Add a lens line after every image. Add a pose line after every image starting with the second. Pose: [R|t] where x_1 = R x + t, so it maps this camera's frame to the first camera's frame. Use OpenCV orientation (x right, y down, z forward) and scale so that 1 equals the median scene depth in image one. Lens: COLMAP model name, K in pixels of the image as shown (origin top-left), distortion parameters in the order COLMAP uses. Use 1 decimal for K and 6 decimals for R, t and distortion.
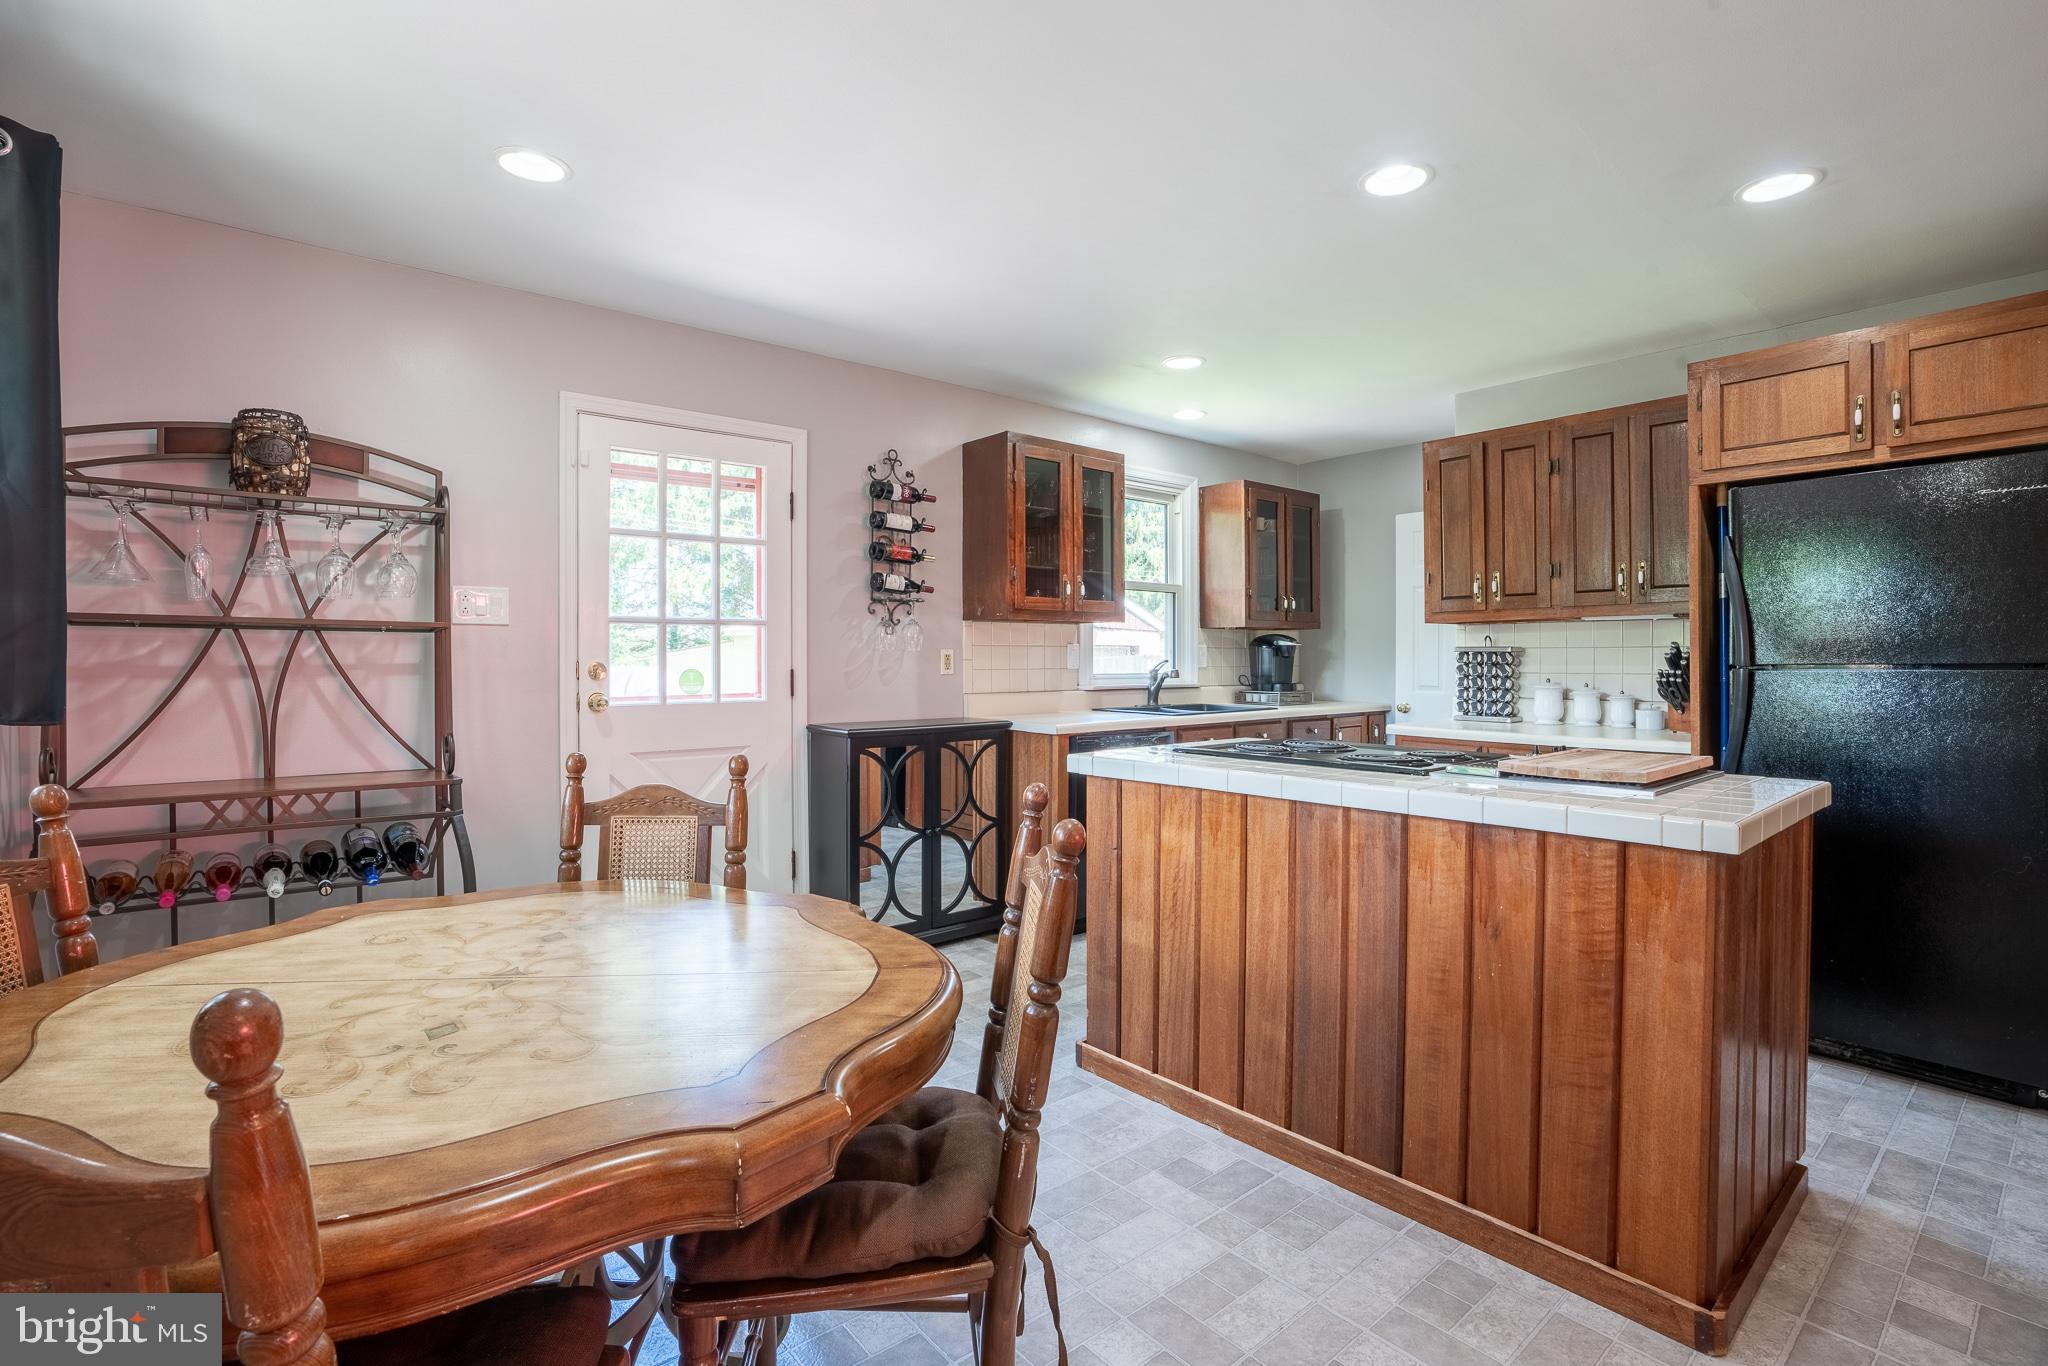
lens RADIAL K [[950.7, 0, 1027.9], [0, 950.7, 666.6], [0, 0, 1]] dist [-0.067709, 0.027124]
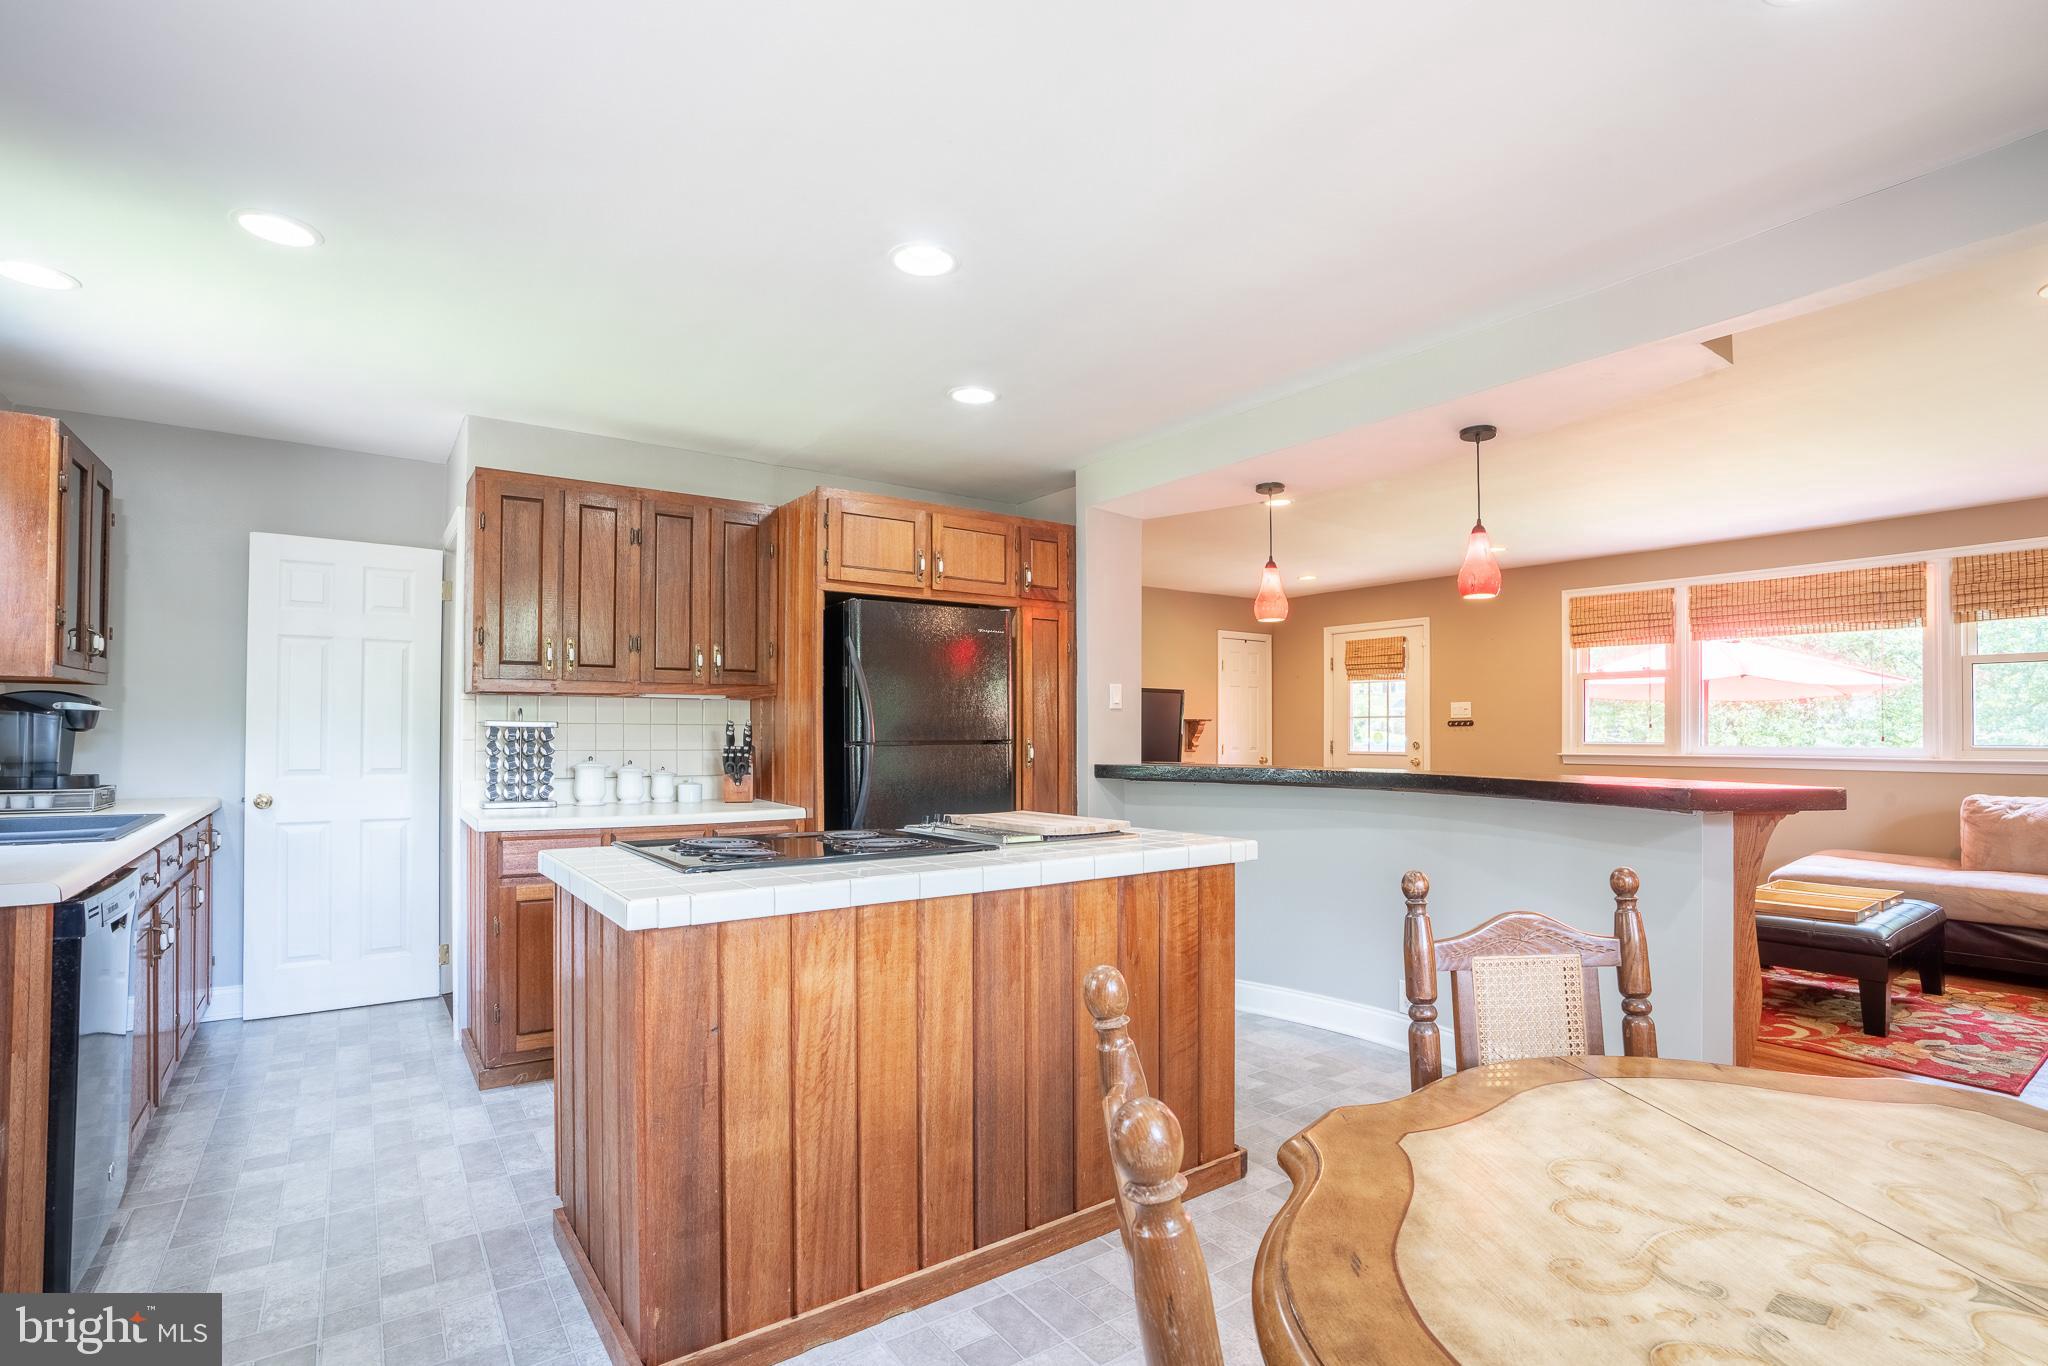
lens RADIAL K [[970.5, 0, 1030.3], [0, 970.5, 728.8], [0, 0, 1]] dist [-0.063955, 0.026881]
pose [[0.071971, 0.005969, 0.997389, -0.453103], [0.003672, 0.999974, -0.006249, -0.009103], [-0.997400, 0.004112, 0.071947, 0.597348]]
